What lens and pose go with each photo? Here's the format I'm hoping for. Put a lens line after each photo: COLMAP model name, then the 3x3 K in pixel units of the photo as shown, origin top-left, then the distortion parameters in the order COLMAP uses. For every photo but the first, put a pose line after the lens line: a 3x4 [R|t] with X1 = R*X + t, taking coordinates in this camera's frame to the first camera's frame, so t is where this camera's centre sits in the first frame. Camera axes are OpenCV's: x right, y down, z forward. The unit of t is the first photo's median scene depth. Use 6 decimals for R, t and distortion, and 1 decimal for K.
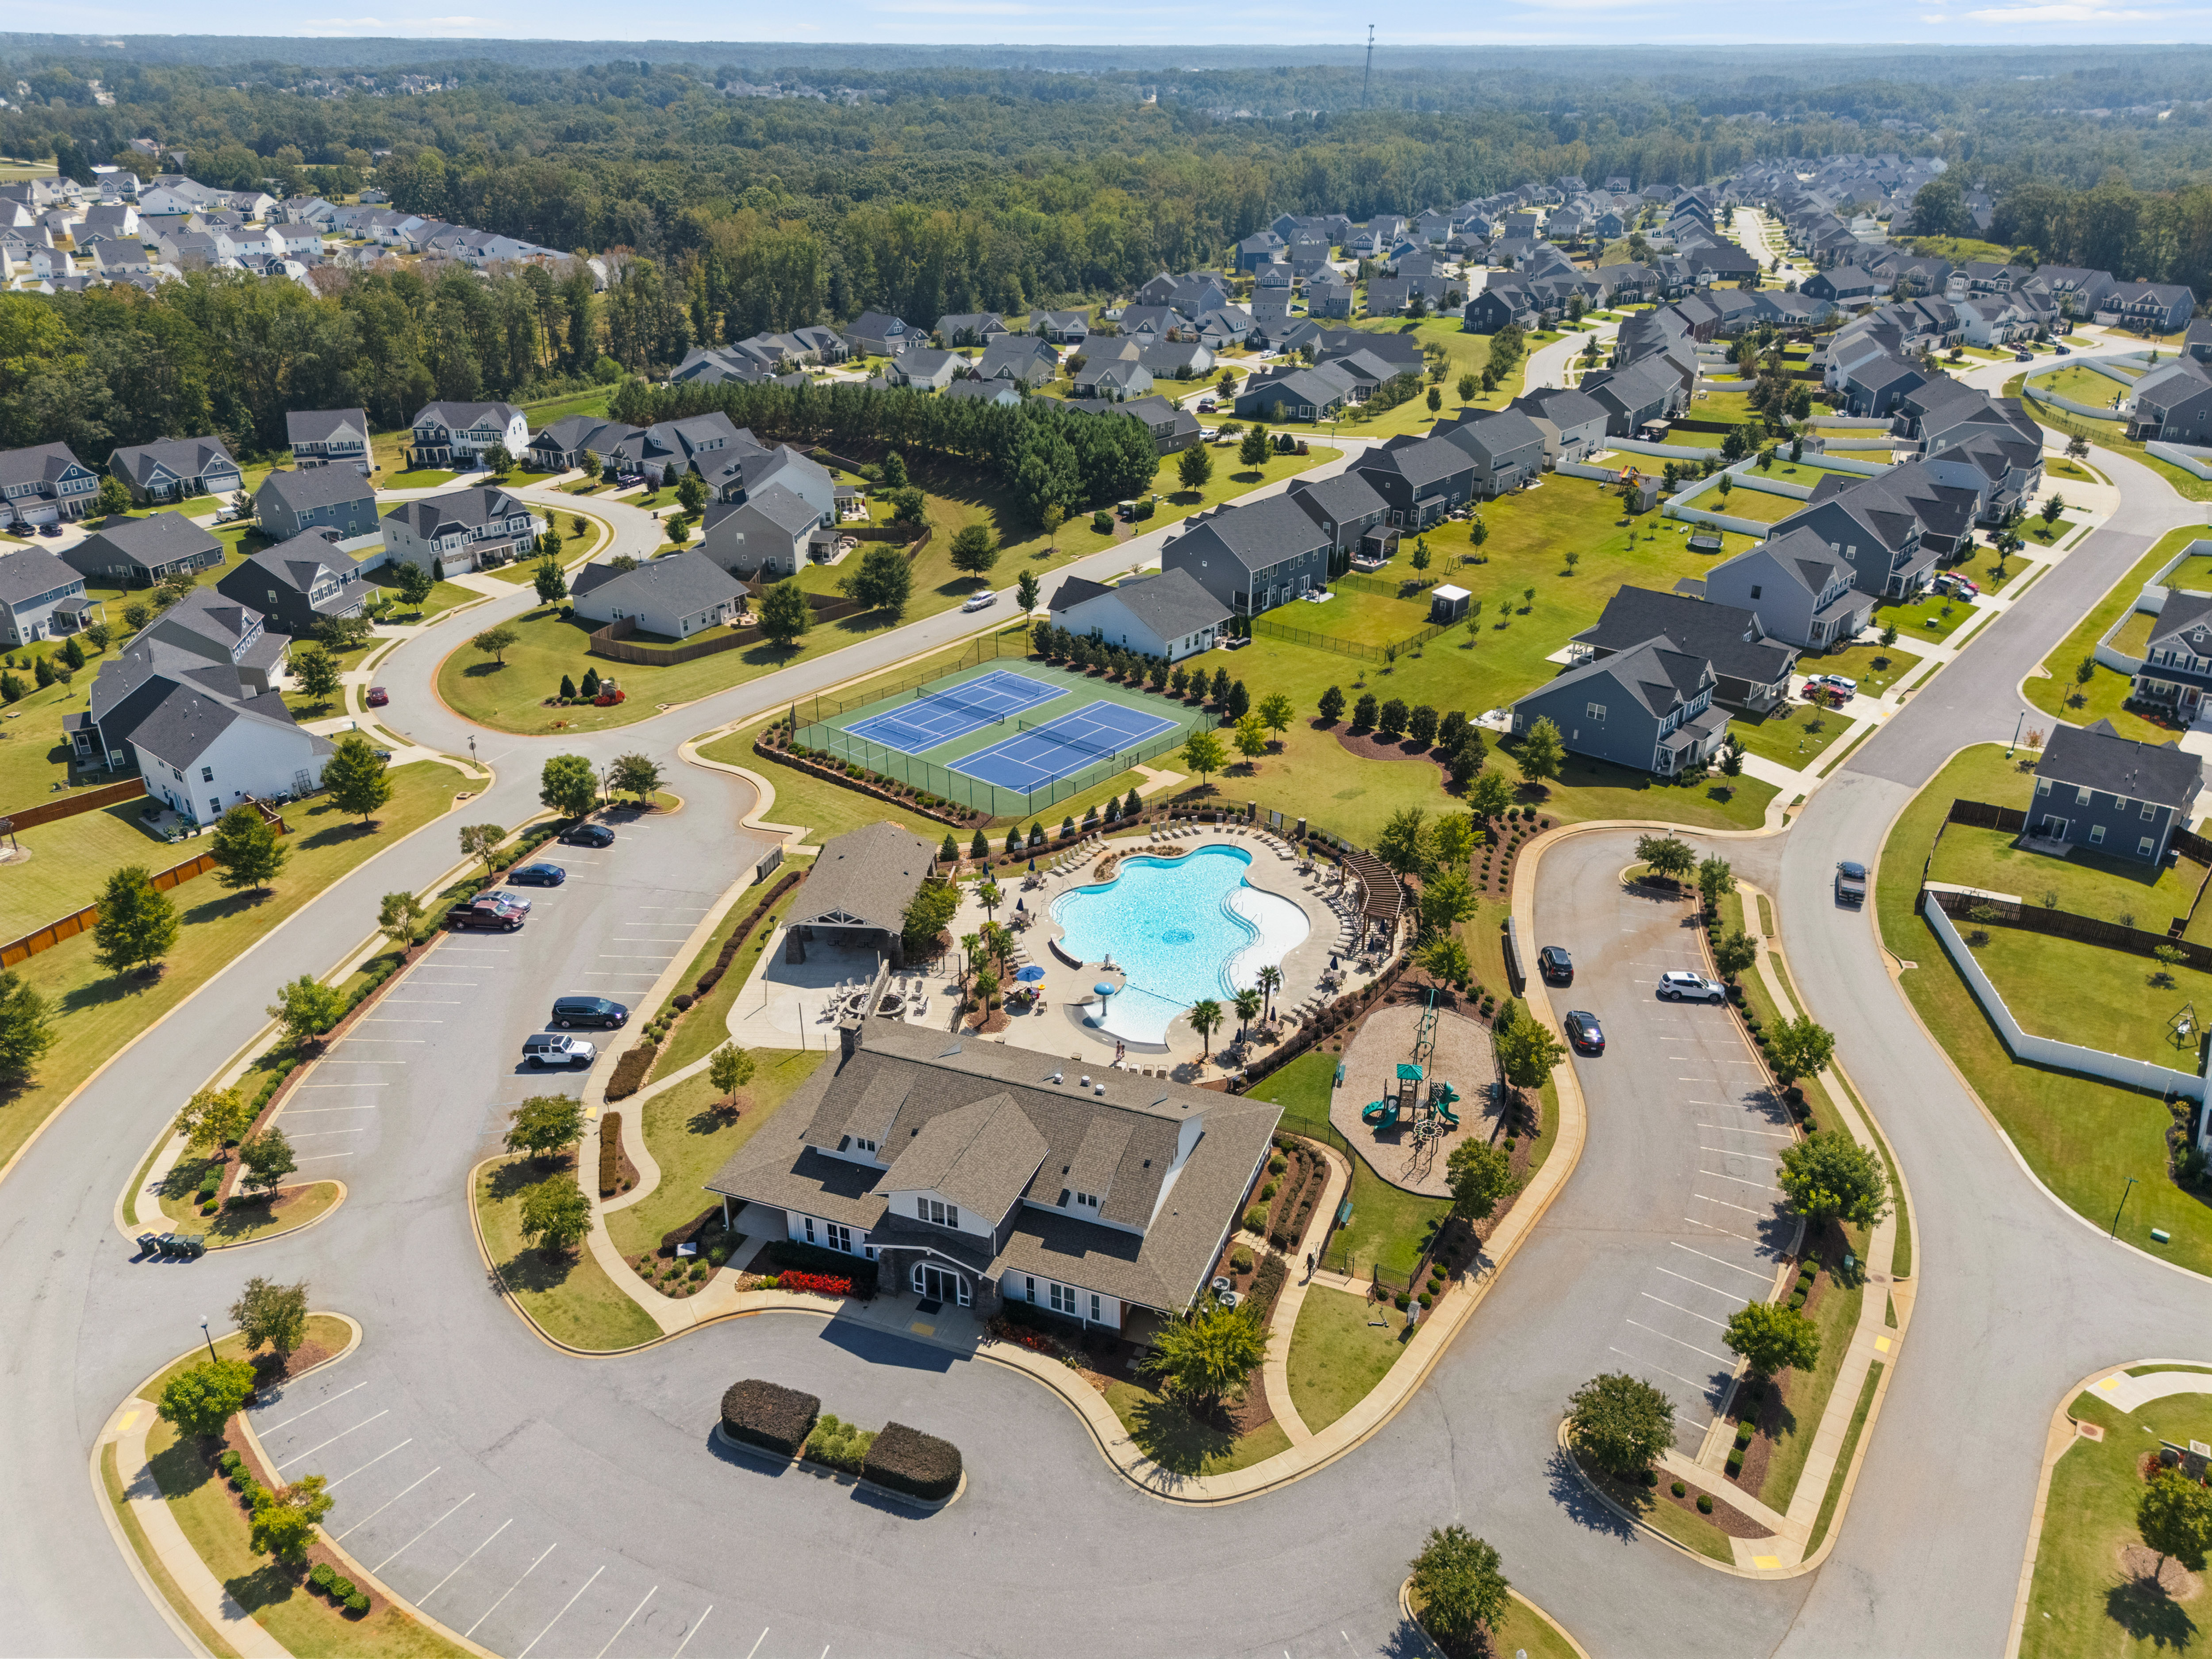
lens RADIAL K [[1637.2, 0, 1090.6], [0, 1637.2, 835.7], [0, 0, 1]] dist [0.049148, -0.039223]
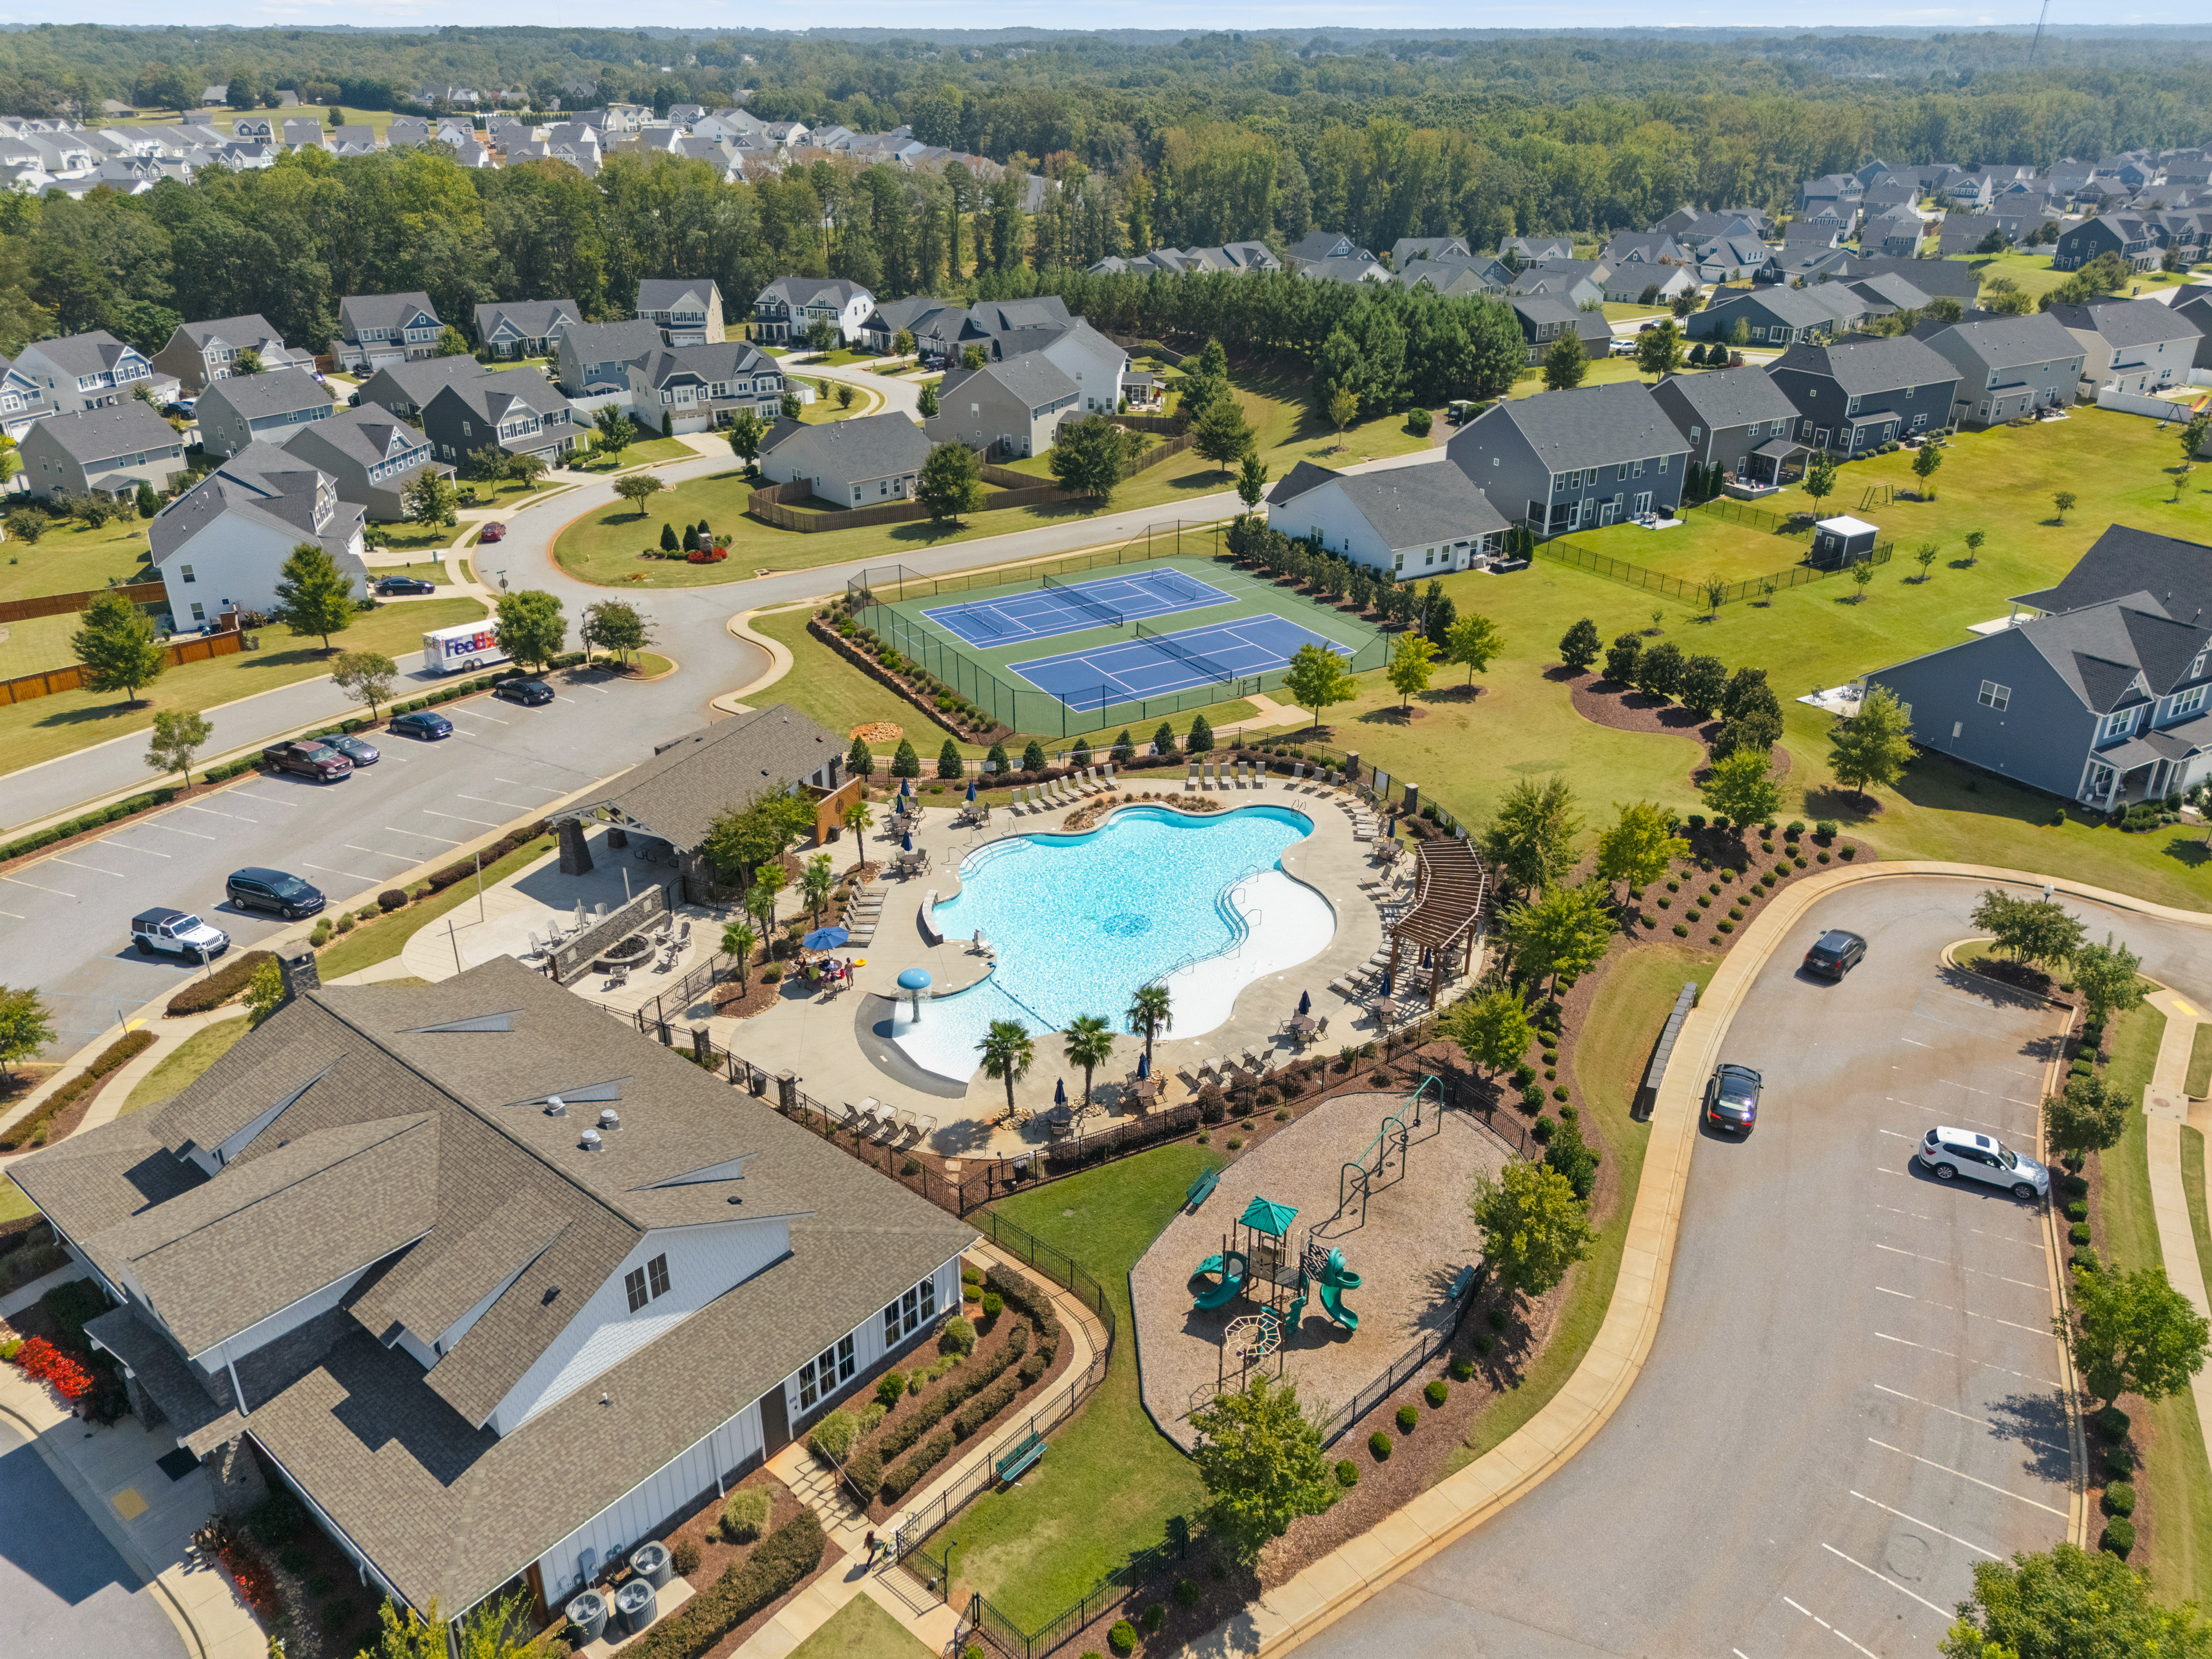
lens RADIAL K [[1637.2, 0, 1099.8], [0, 1637.2, 841.6], [0, 0, 1]] dist [0.049148, -0.039223]
pose [[0.944293, 0.142120, -0.296838, 0.188016], [-0.140493, 0.989716, 0.026926, 0.010867], [0.297612, 0.016278, 0.954548, 0.311260]]
